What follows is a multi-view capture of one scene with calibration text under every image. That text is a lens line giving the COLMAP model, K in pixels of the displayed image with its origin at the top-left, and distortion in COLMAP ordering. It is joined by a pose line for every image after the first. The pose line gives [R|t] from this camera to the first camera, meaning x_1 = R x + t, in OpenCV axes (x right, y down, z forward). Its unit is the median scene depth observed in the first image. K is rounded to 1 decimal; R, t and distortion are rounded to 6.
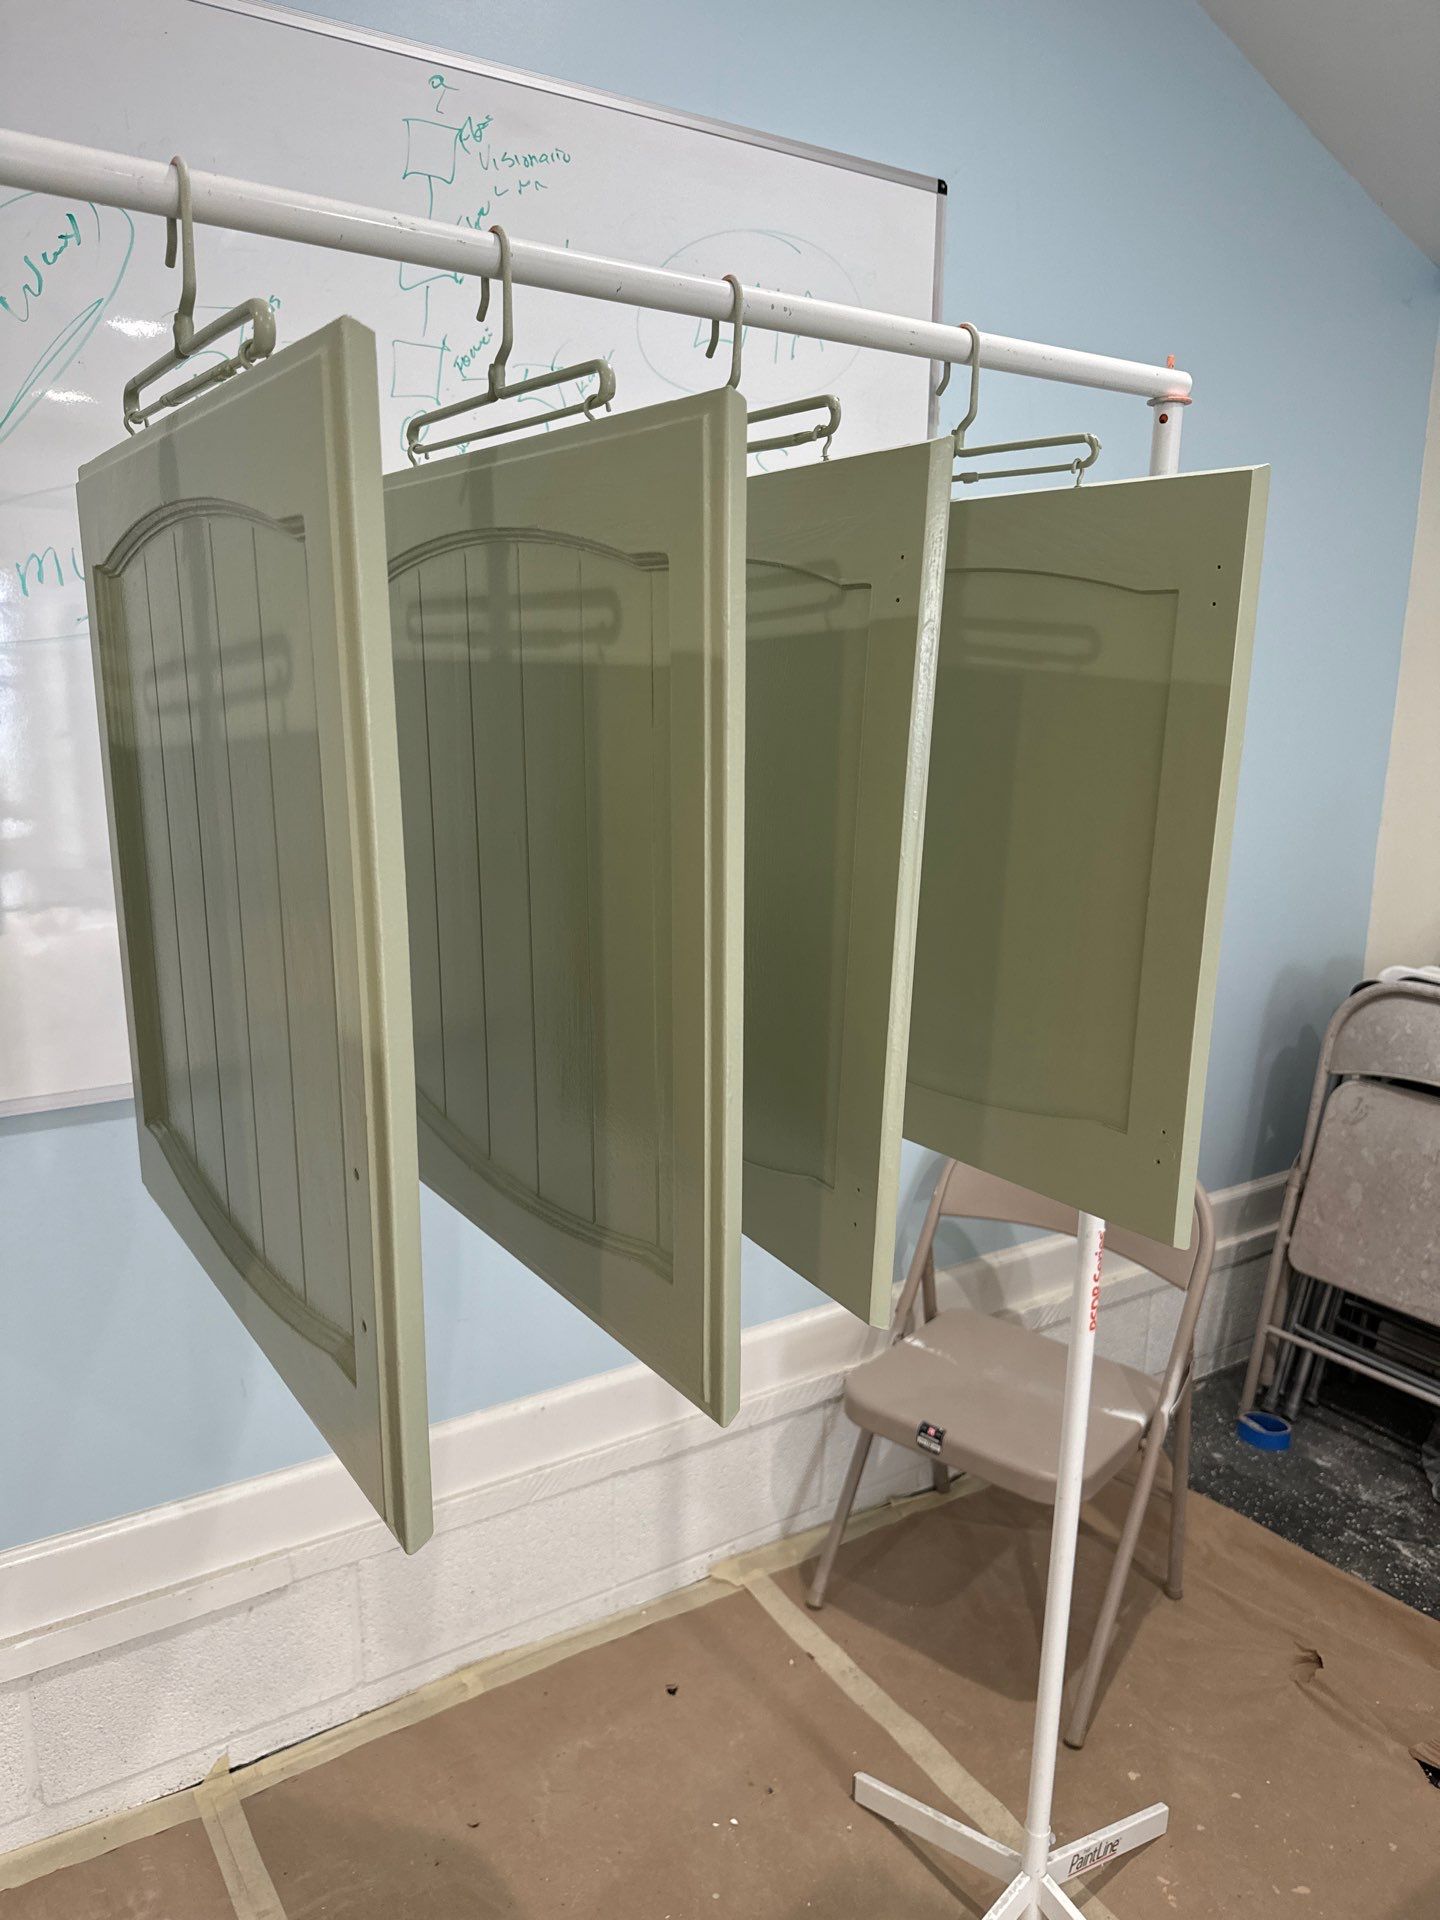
lens RADIAL K [[1254.2, 0, 607.4], [0, 1254.2, 931.3], [0, 0, 1]] dist [-0.004785, 0.000546]
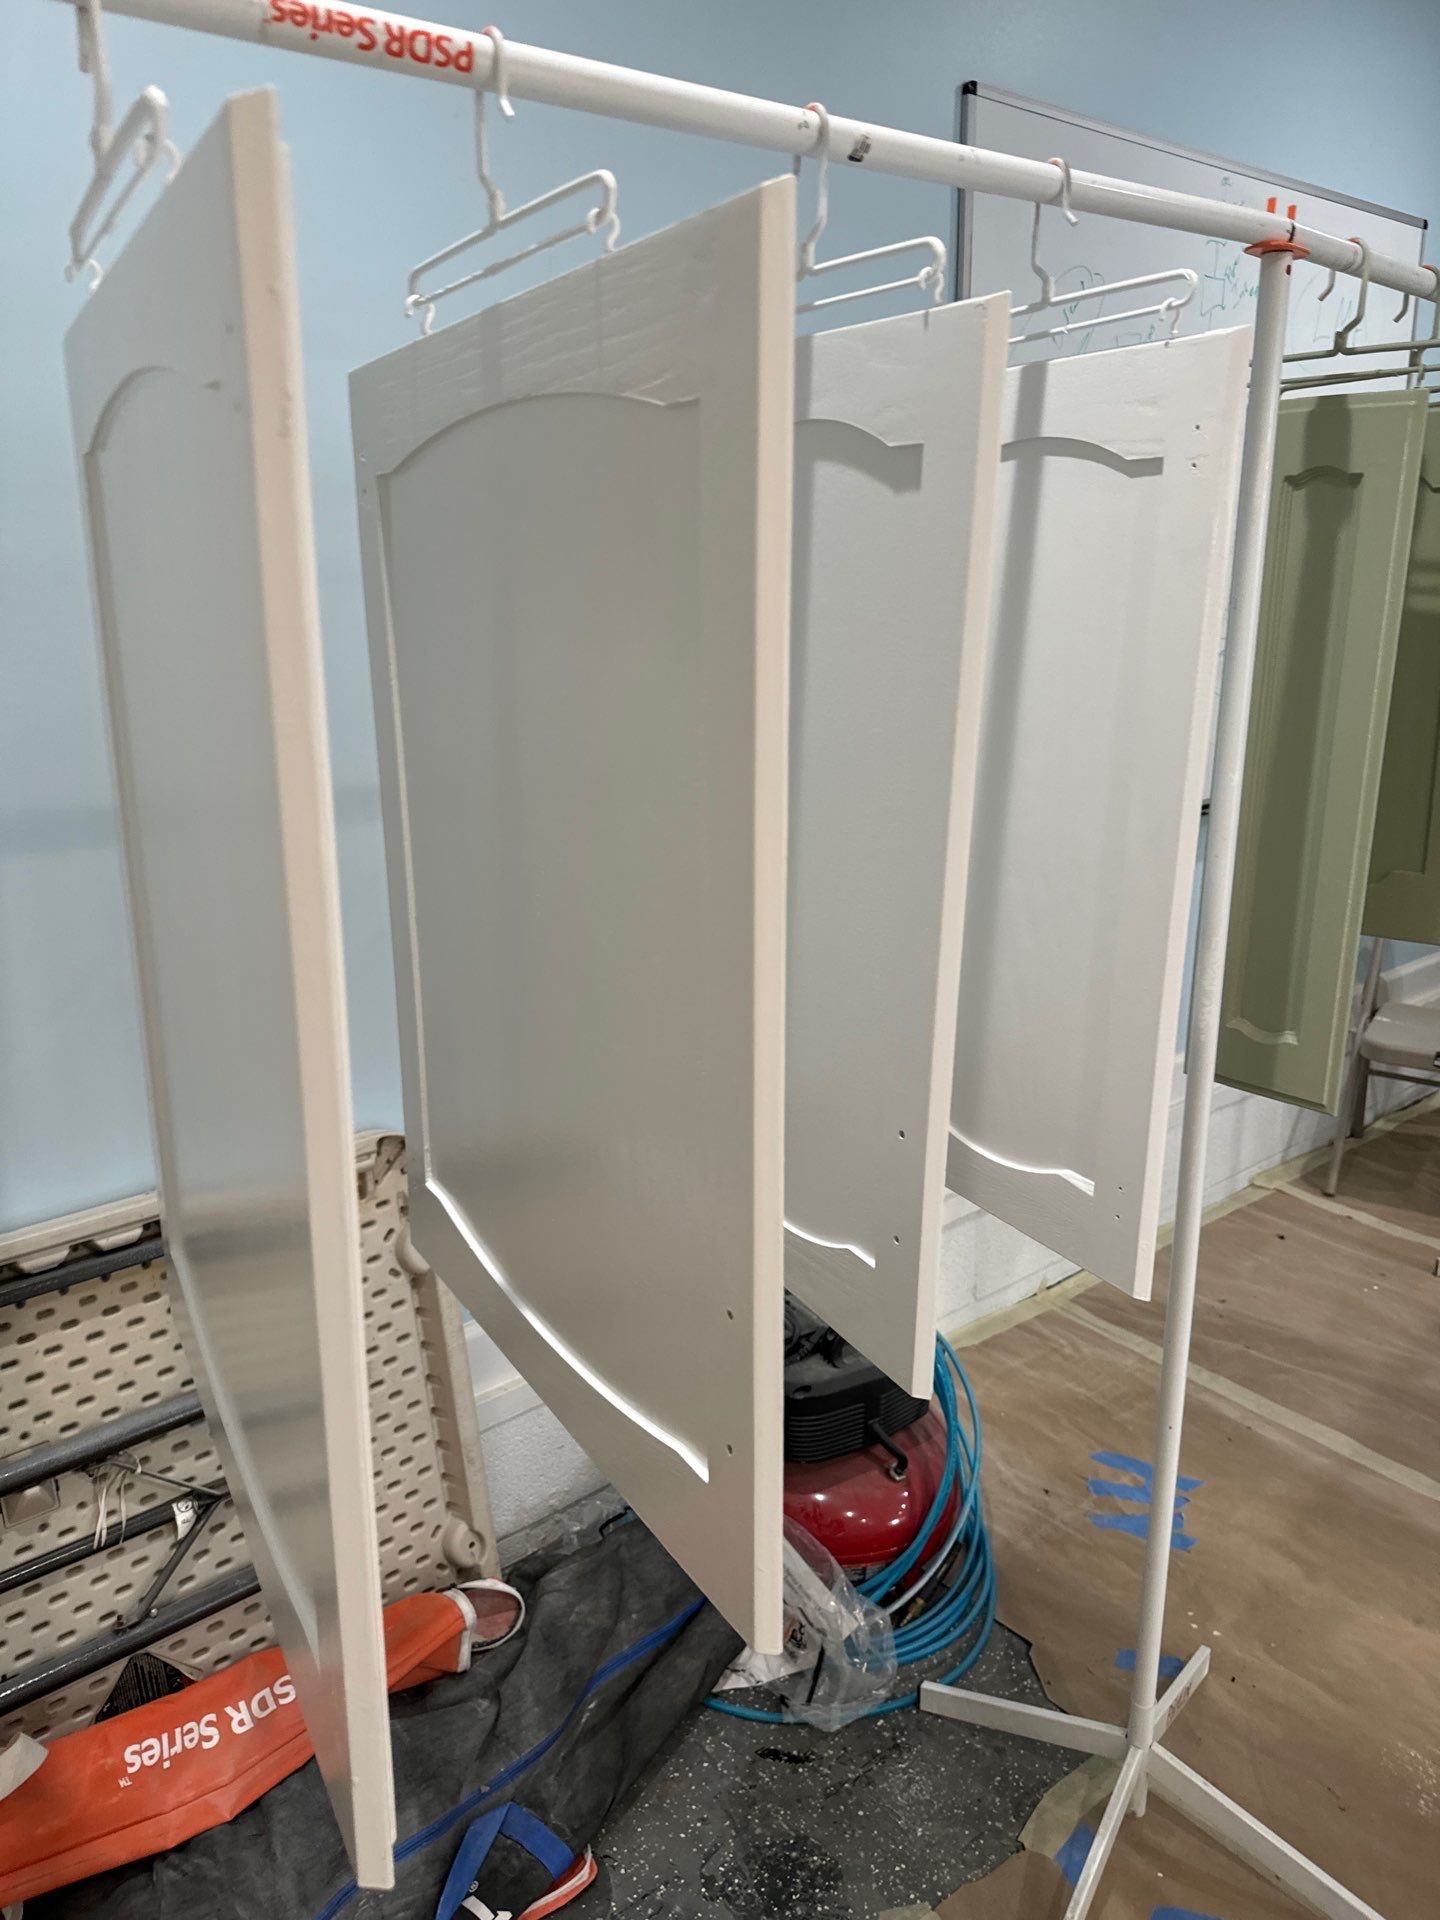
lens RADIAL K [[1336.6, 0, 689.8], [0, 1336.6, 962.7], [0, 0, 1]] dist [0.024487, -0.018433]
pose [[0.989976, -0.048634, 0.132598, -0.800431], [0.033402, 0.992830, 0.114774, 0.070228], [-0.137229, -0.109194, 0.984502, -0.423837]]
